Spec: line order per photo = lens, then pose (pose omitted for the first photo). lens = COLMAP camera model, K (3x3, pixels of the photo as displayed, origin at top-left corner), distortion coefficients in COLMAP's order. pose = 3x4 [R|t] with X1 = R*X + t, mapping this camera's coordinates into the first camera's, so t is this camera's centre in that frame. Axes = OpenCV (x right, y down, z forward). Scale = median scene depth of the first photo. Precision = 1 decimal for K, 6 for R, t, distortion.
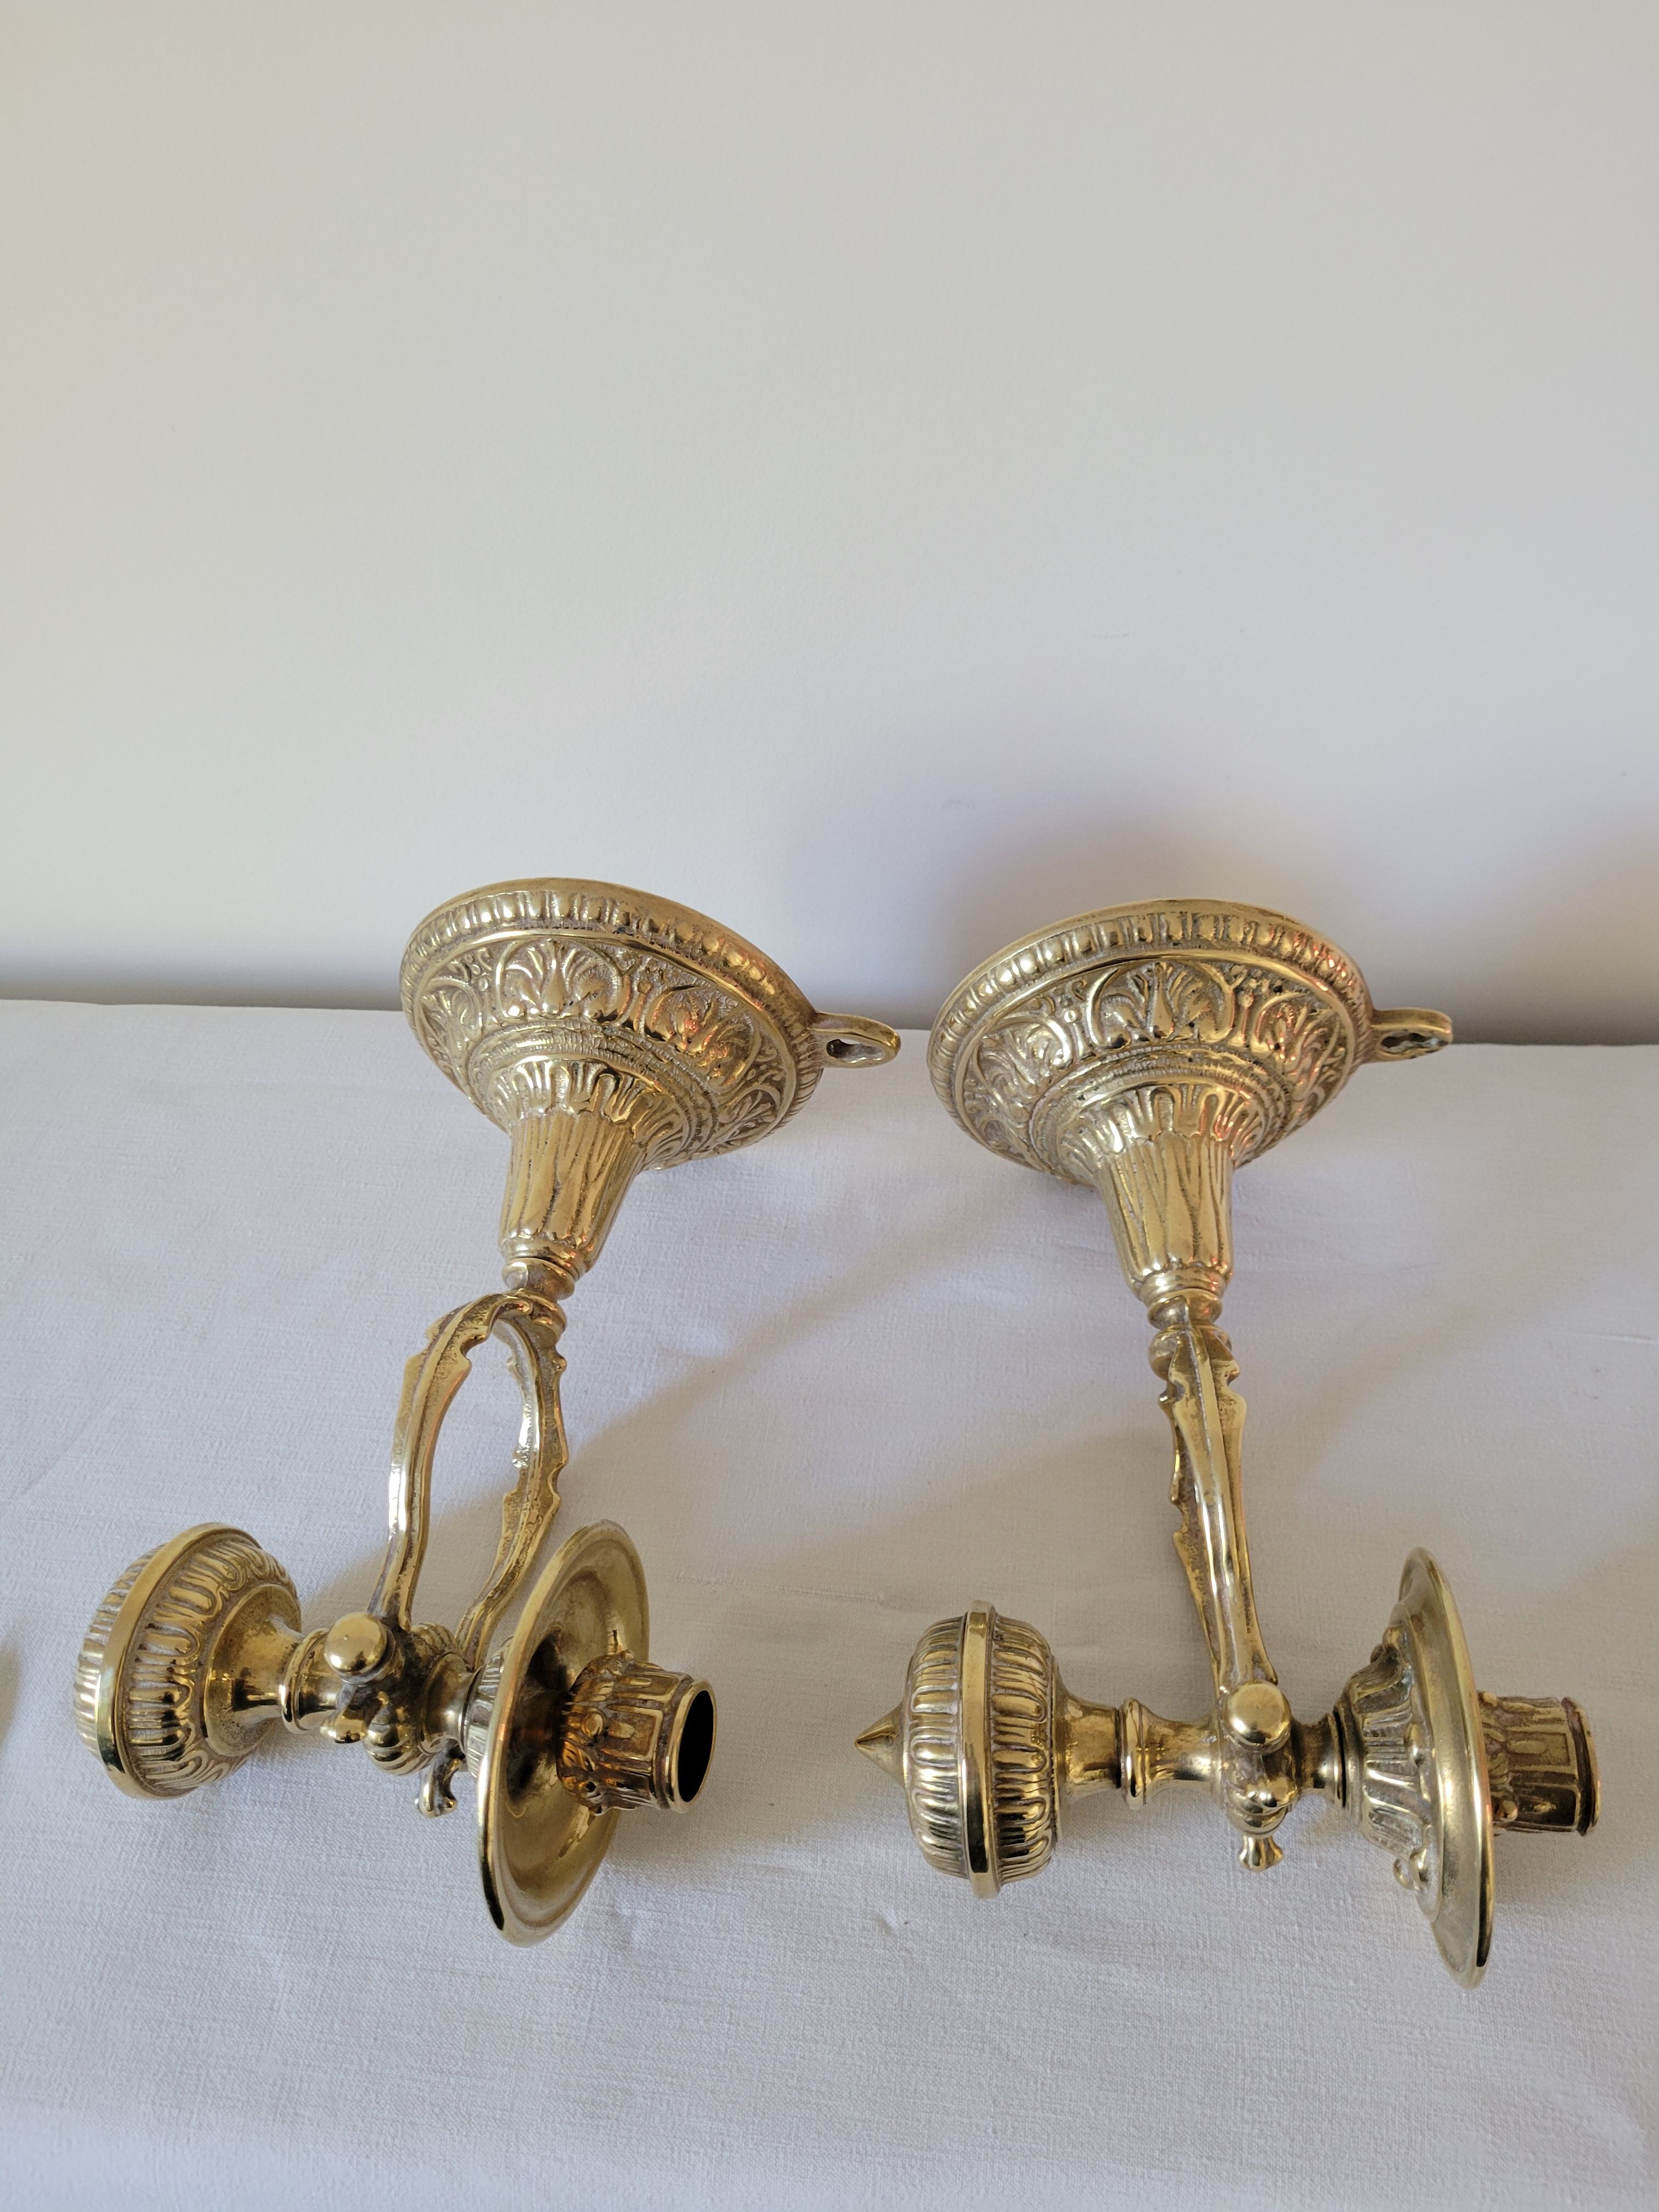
lens RADIAL K [[1701.4, 0, 829.0], [0, 1701.4, 1084.1], [0, 0, 1]] dist [0.042049, -0.039305]
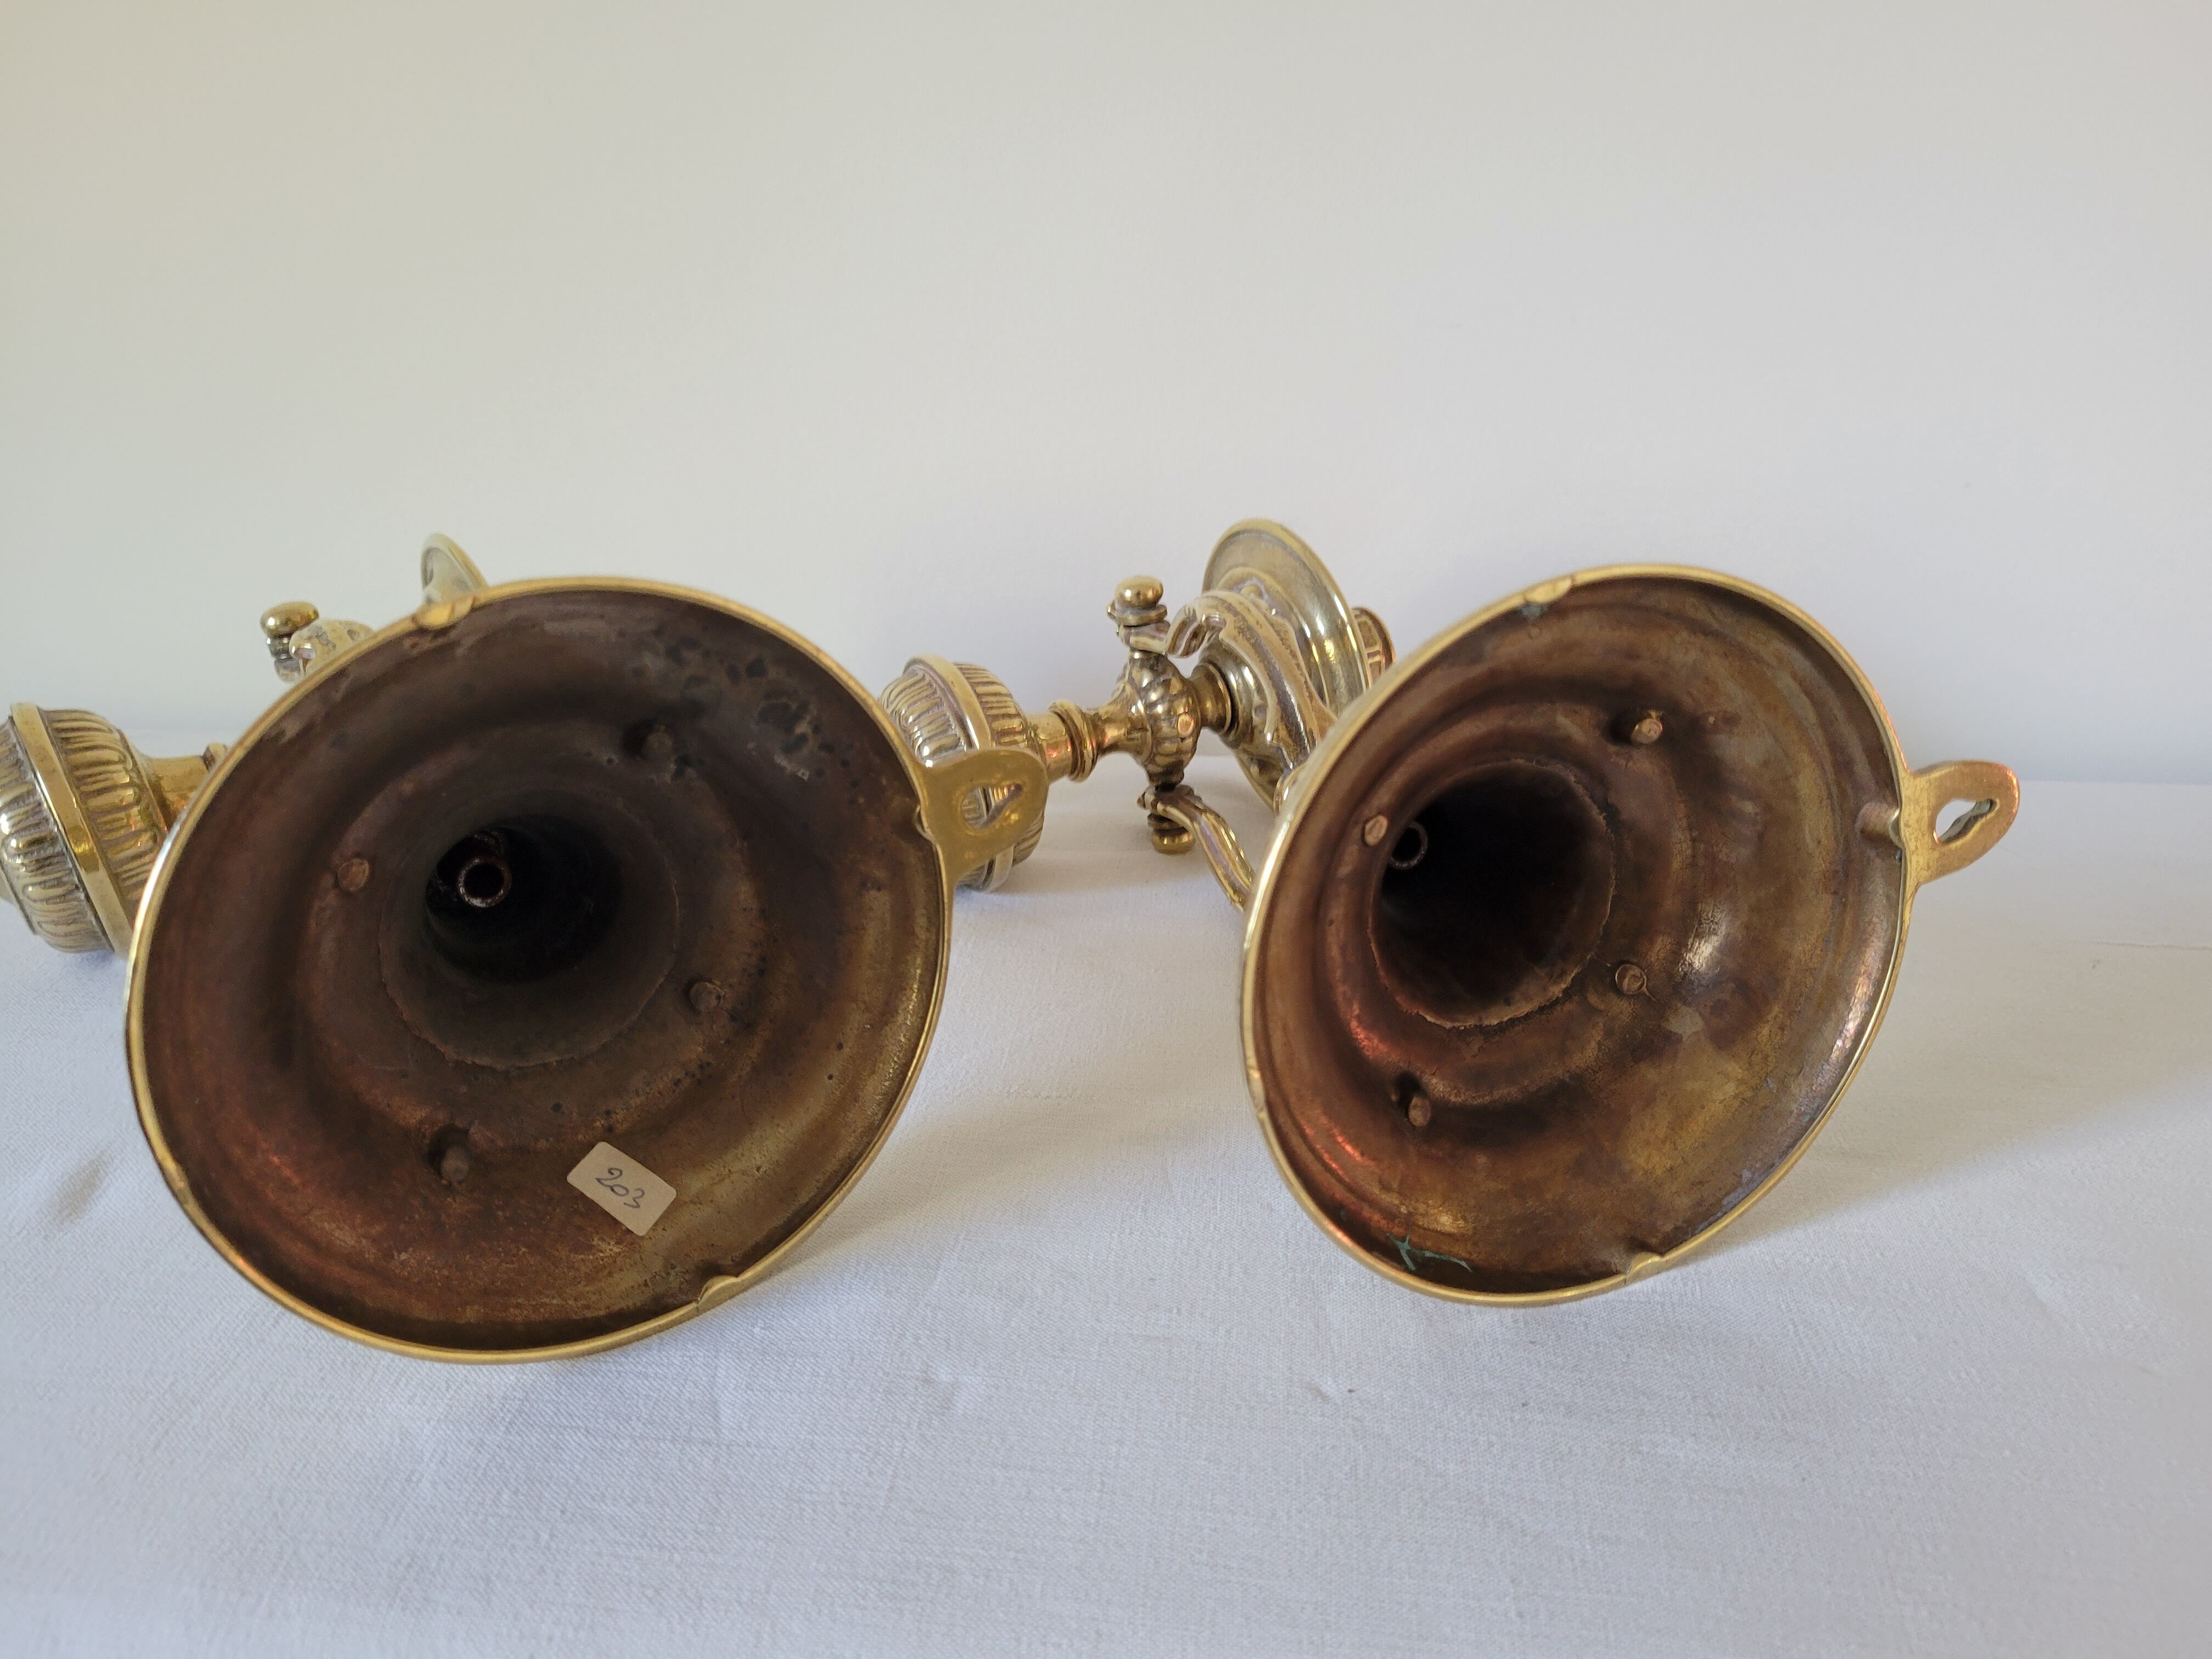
lens RADIAL K [[1693.1, 0, 1102.1], [0, 1693.1, 834.3], [0, 0, 1]] dist [0.045723, -0.051664]
pose [[0.999448, 0.021520, 0.025306, -0.077706], [-0.009388, 0.913718, -0.406240, 0.567179], [-0.031865, 0.405778, 0.913416, 0.284063]]
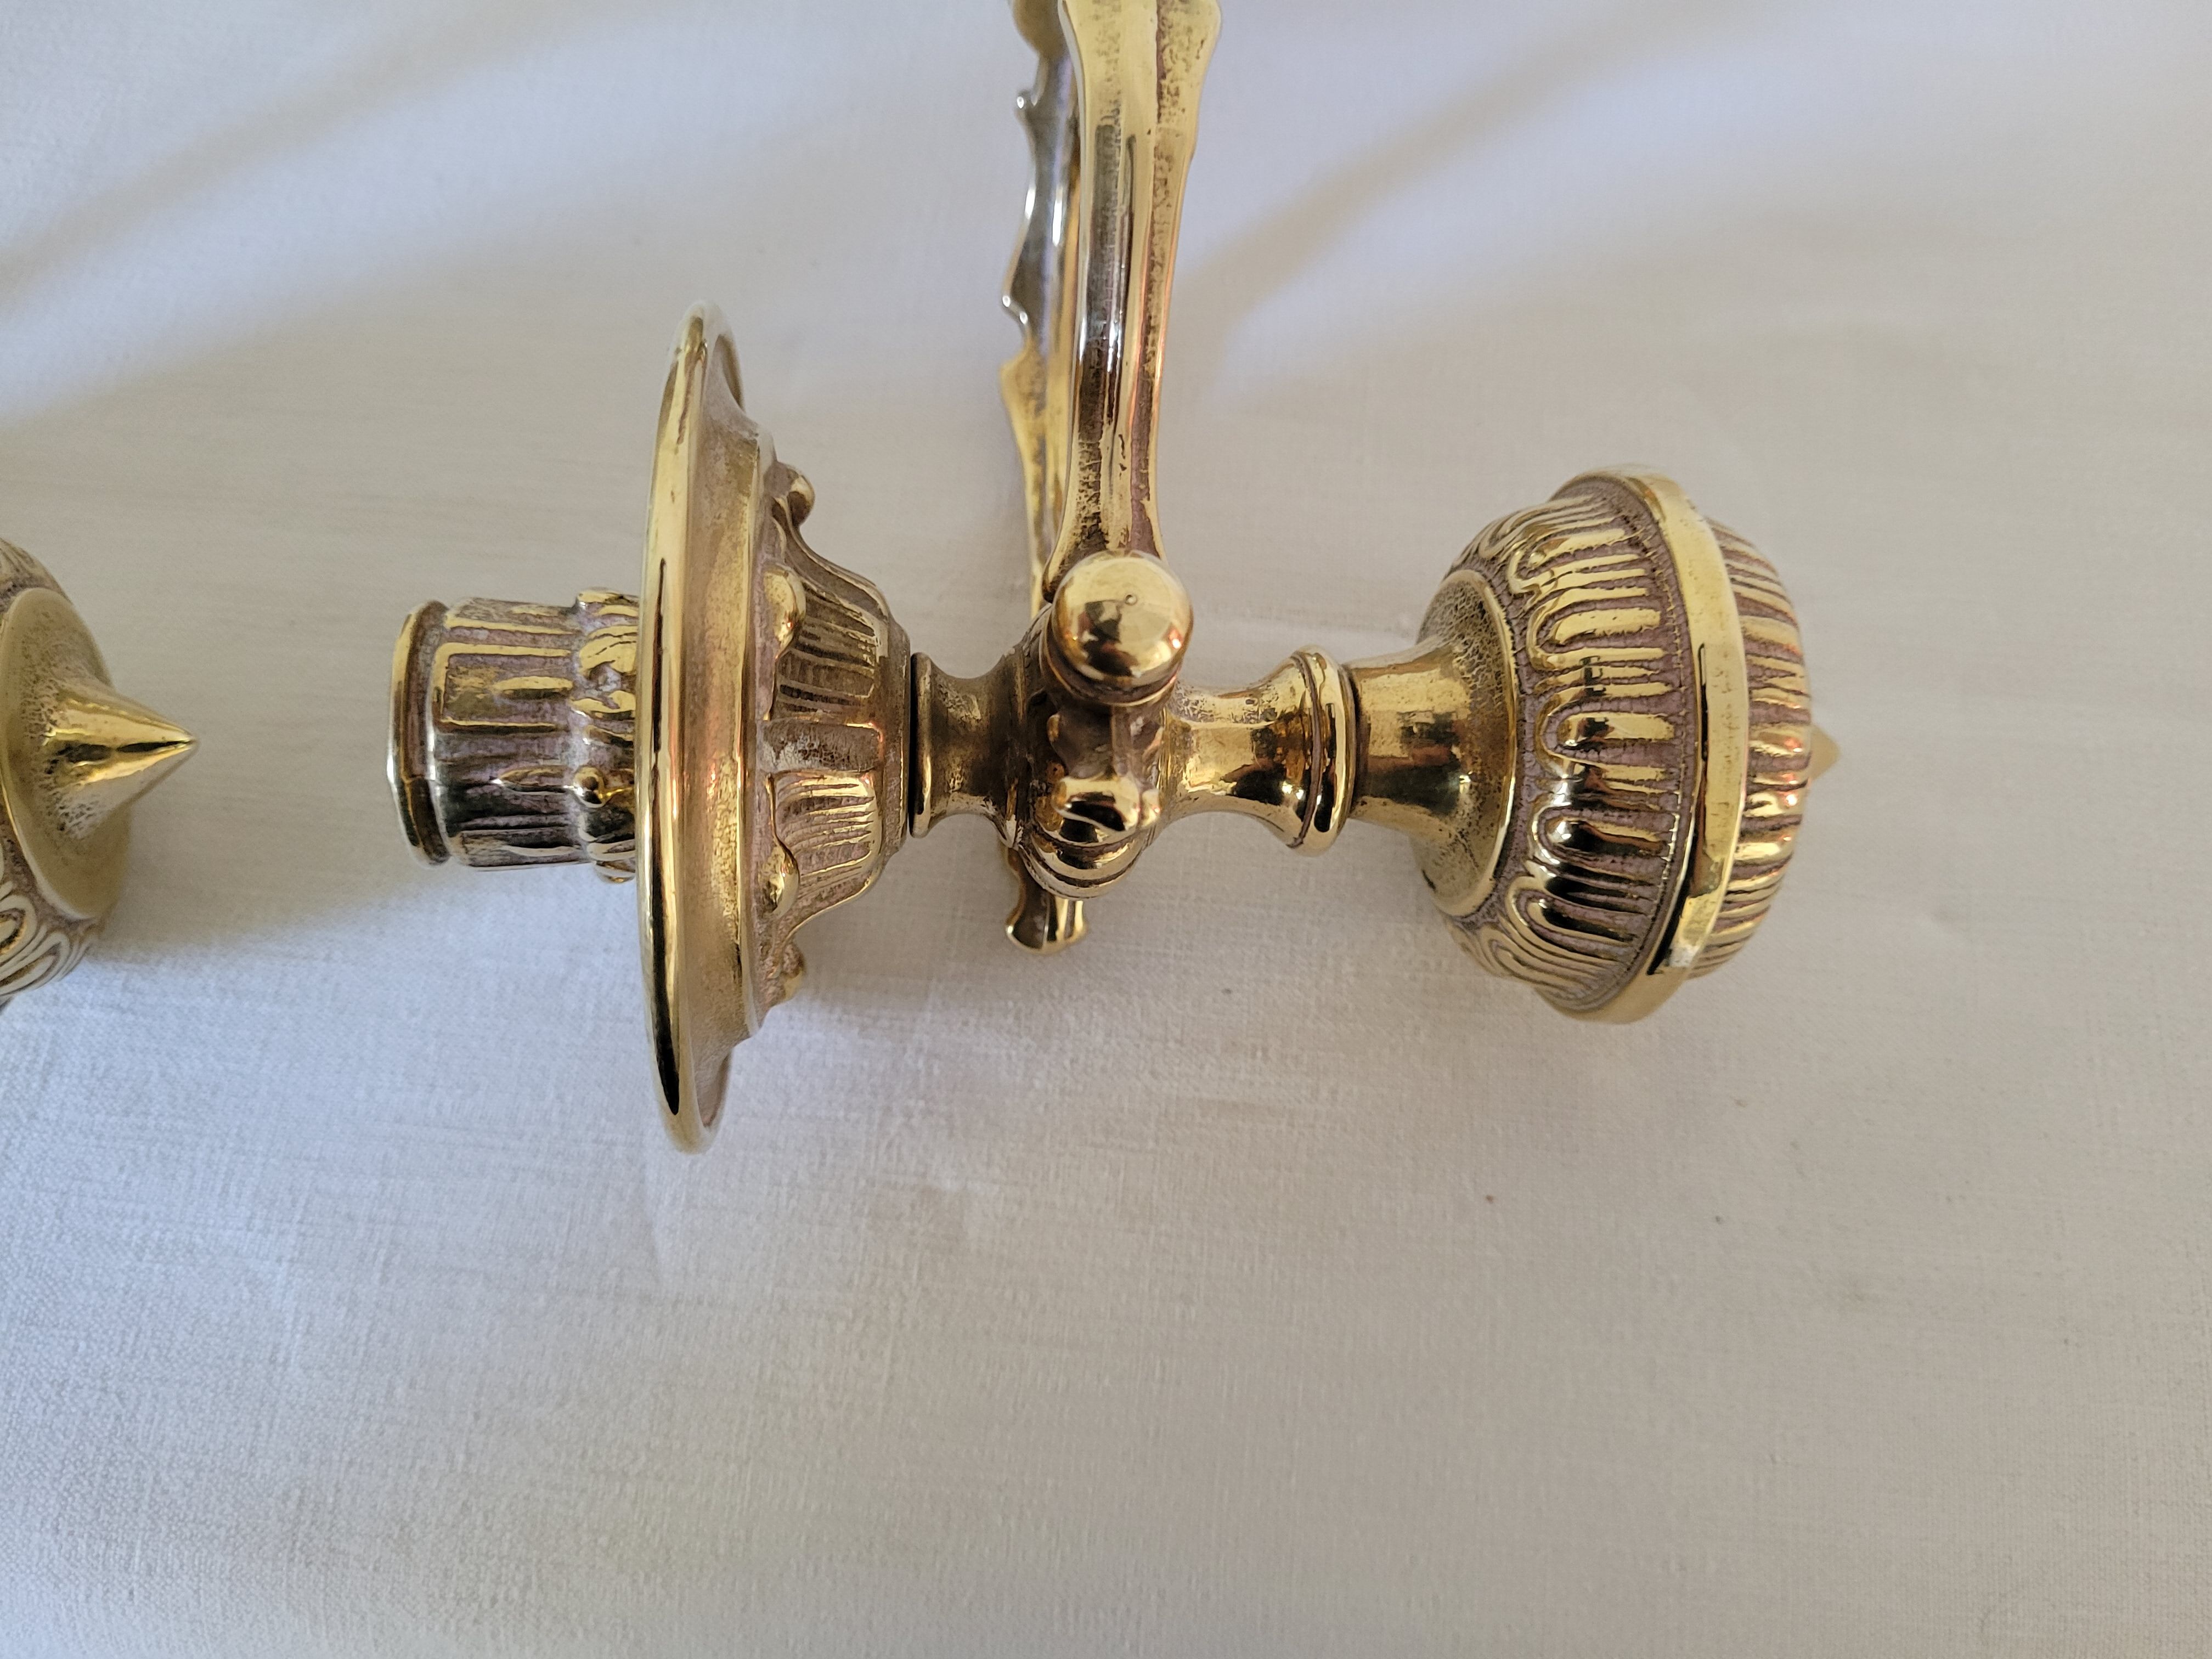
lens RADIAL K [[1802.4, 0, 1113.3], [0, 1802.4, 813.2], [0, 0, 1]] dist [0.002223, -0.021747]
pose [[0.999810, -0.007580, 0.017979, -0.078830], [0.001533, 0.949114, 0.314929, 0.208072], [-0.019452, -0.314842, 0.948945, 0.525607]]
